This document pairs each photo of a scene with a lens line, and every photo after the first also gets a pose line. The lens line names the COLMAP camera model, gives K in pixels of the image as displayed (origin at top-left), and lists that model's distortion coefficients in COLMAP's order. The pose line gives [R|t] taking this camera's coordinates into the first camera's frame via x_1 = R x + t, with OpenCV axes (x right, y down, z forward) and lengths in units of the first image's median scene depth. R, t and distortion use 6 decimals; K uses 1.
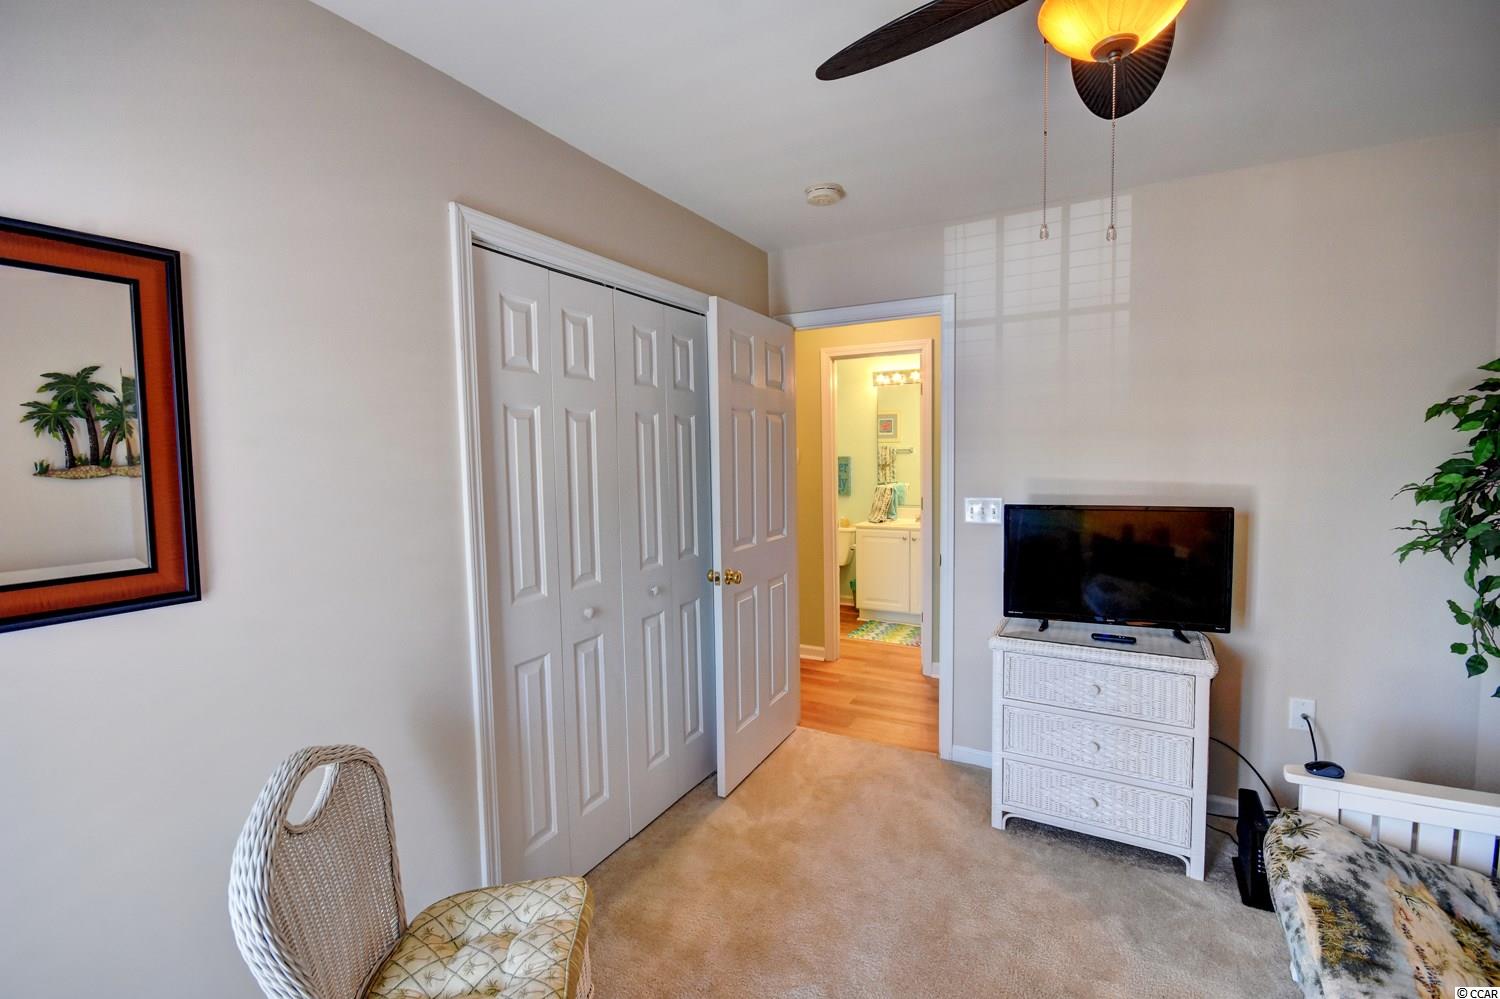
lens RADIAL K [[662.0, 0, 746.9], [0, 662.0, 493.7], [0, 0, 1]] dist [0.007896, -0.009316]
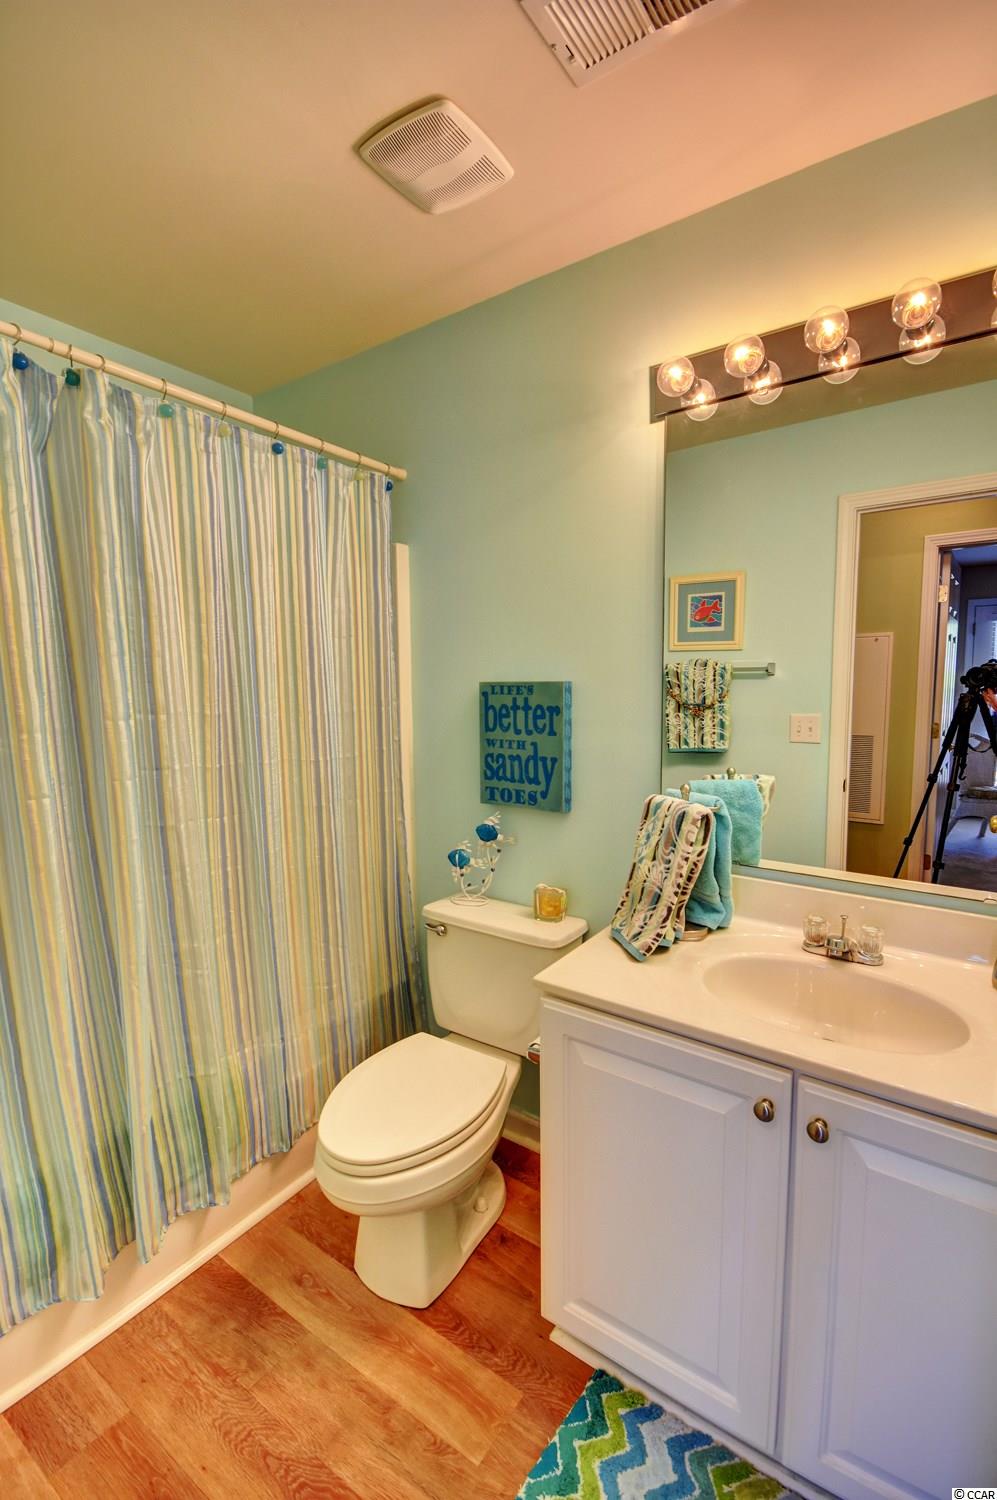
lens RADIAL K [[662.0, 0, 501.4], [0, 662.0, 753.7], [0, 0, 1]] dist [0.007896, -0.009316]
pose [[0.994128, 0.018701, -0.106579, 0.163980], [-0.014184, 0.998975, 0.042983, -0.037862], [0.107274, -0.041218, 0.993375, 0.729880]]
